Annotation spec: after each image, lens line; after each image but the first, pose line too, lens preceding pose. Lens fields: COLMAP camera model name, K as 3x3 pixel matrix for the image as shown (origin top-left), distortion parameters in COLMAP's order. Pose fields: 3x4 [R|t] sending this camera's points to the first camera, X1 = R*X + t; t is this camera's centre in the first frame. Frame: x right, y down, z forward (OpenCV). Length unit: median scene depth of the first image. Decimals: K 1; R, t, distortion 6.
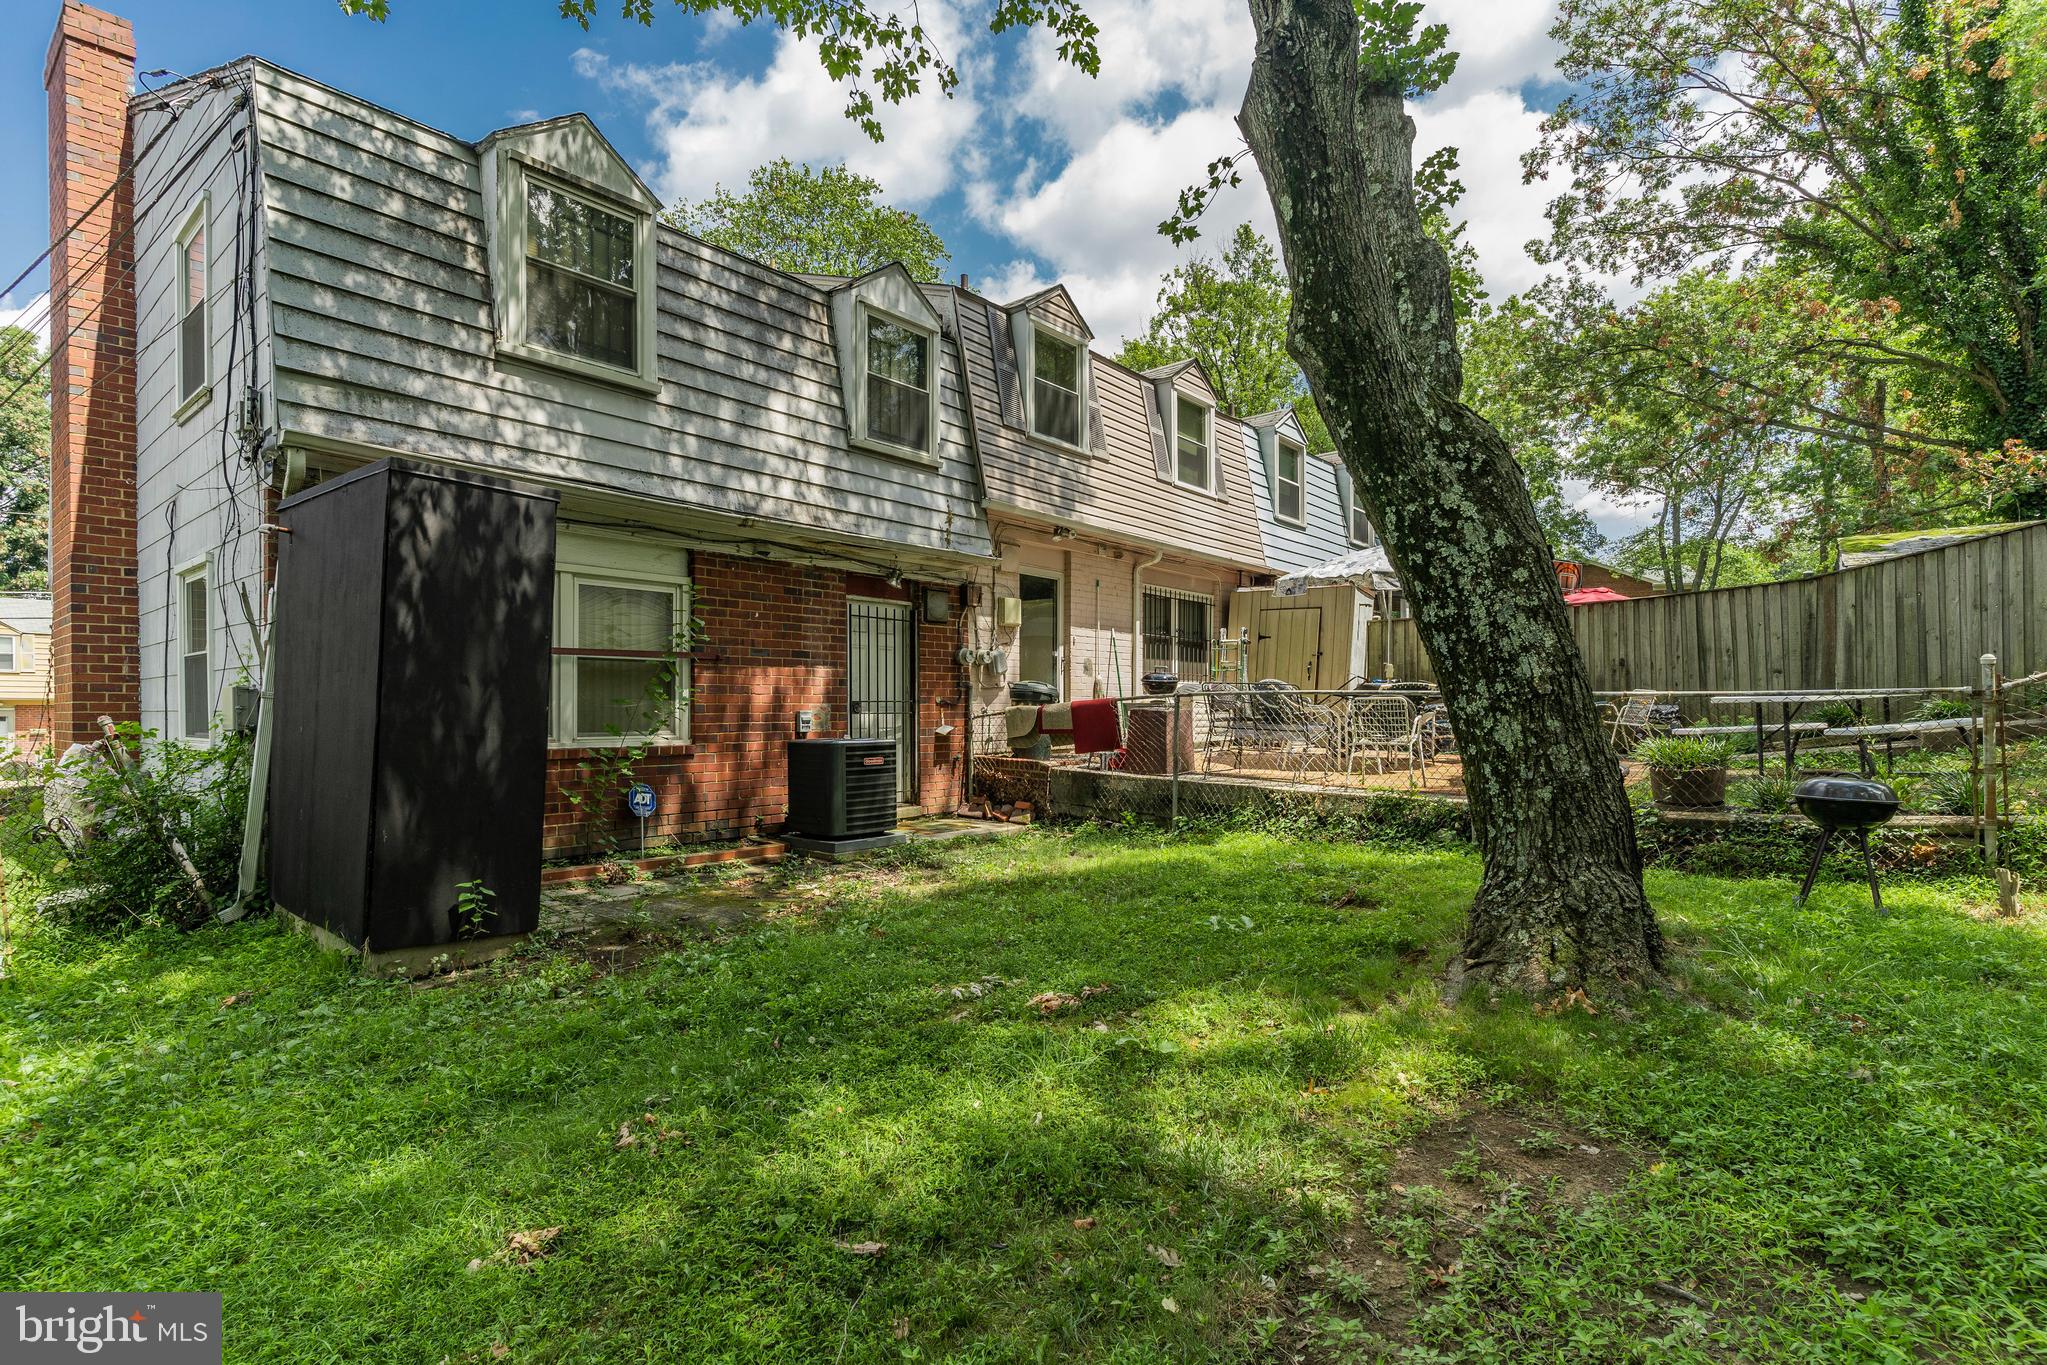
lens RADIAL K [[974.6, 0, 1023.5], [0, 974.6, 682.5], [0, 0, 1]] dist [0.001314, -0.000116]
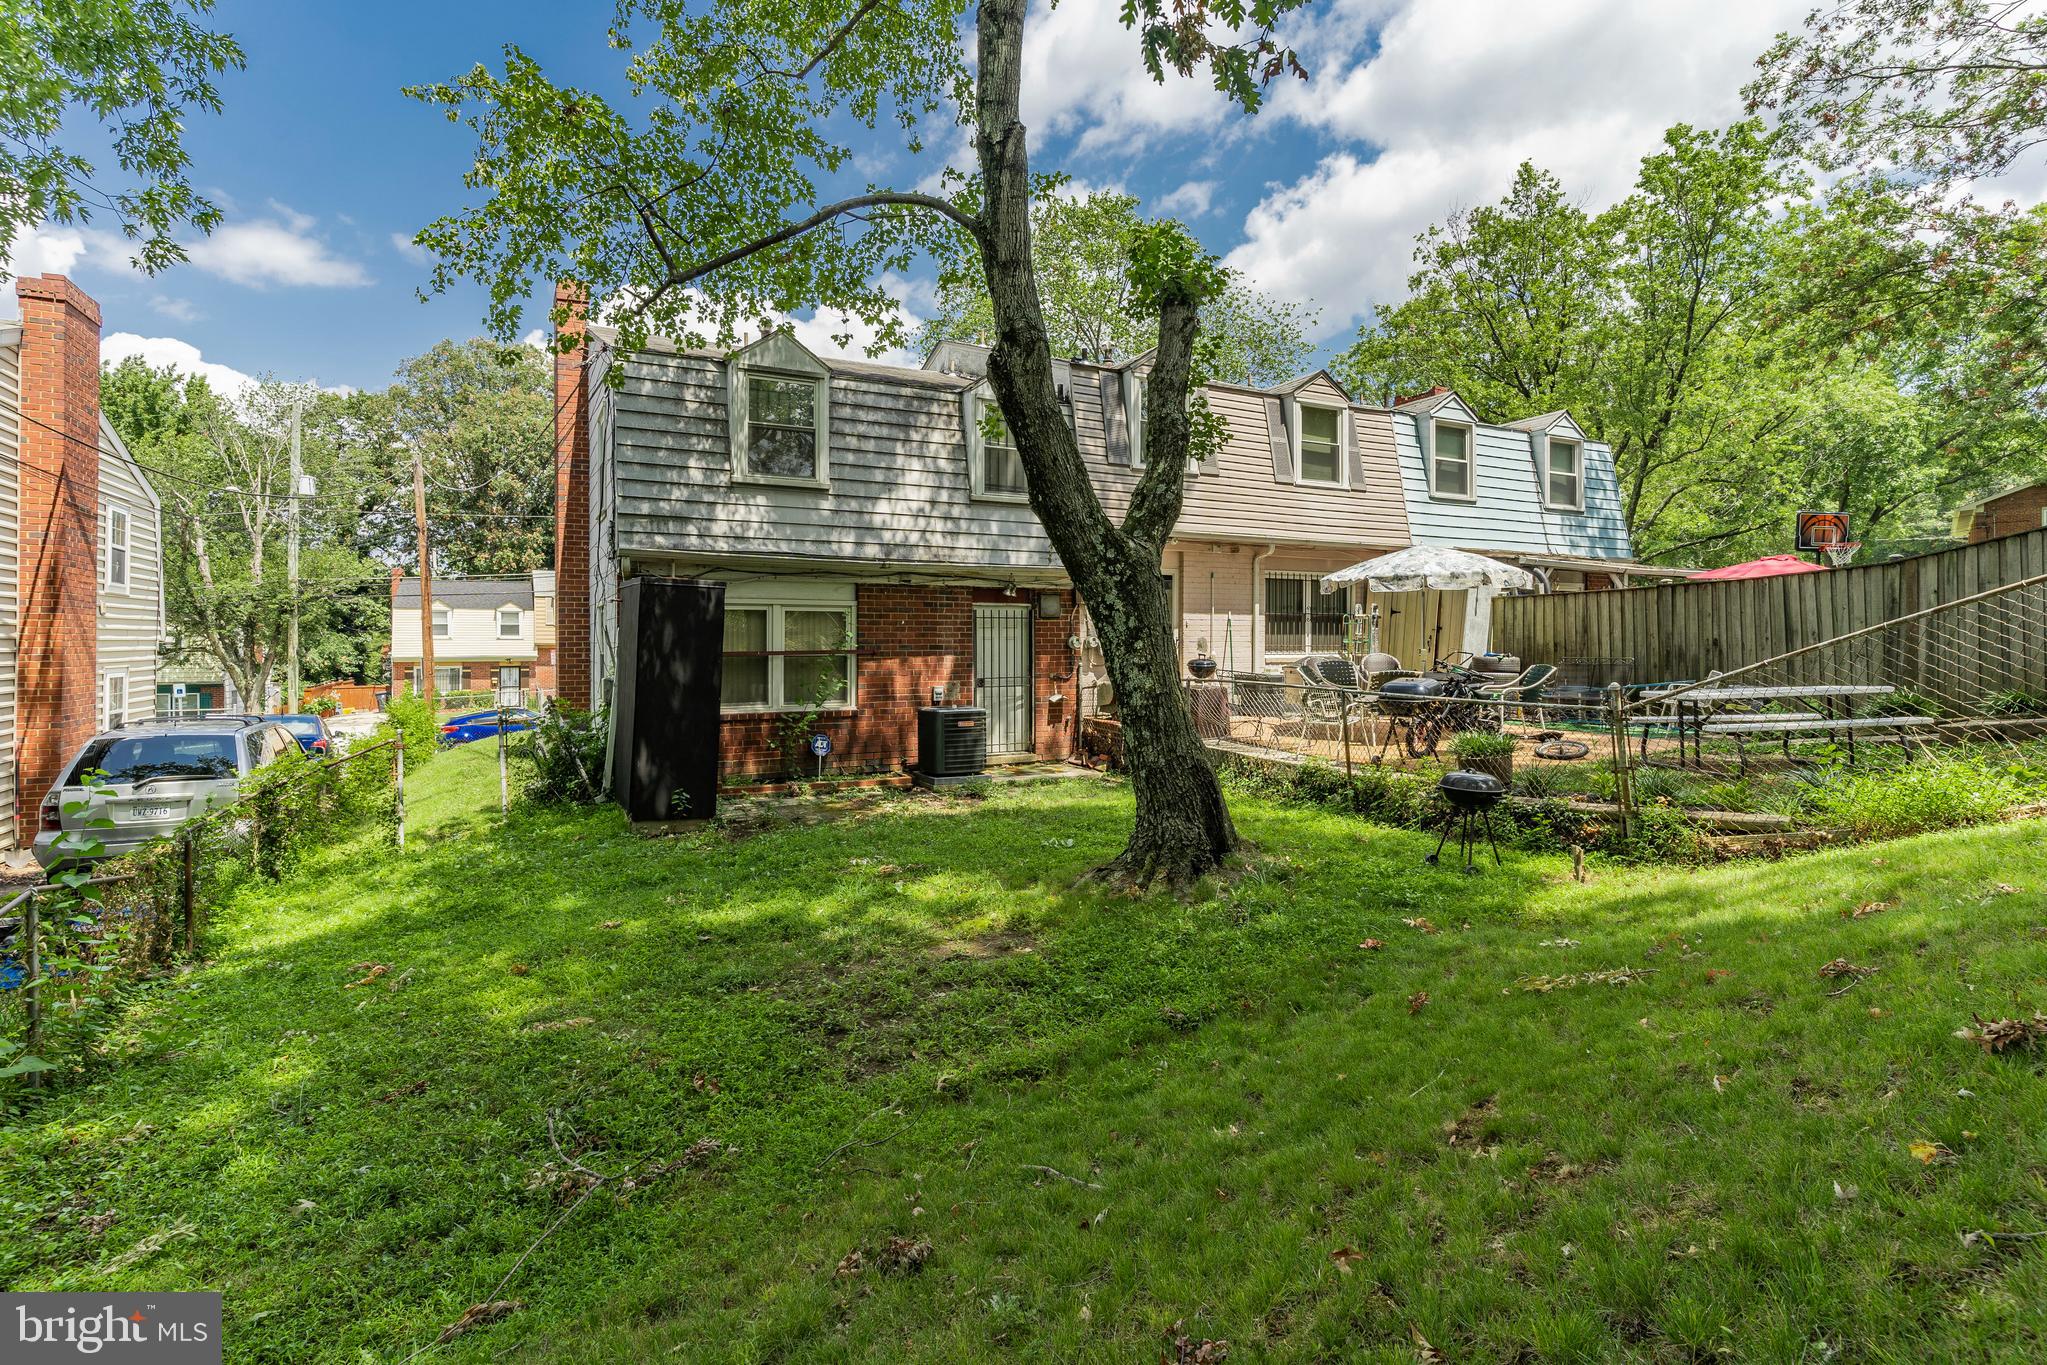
lens RADIAL K [[975.9, 0, 1025.0], [0, 975.9, 596.5], [0, 0, 1]] dist [-0.004263, -0.000266]
pose [[0.926637, -0.015500, -0.375639, 0.417232], [0.008713, 0.999767, -0.019761, -0.070107], [0.375857, 0.015039, 0.926555, -0.284419]]
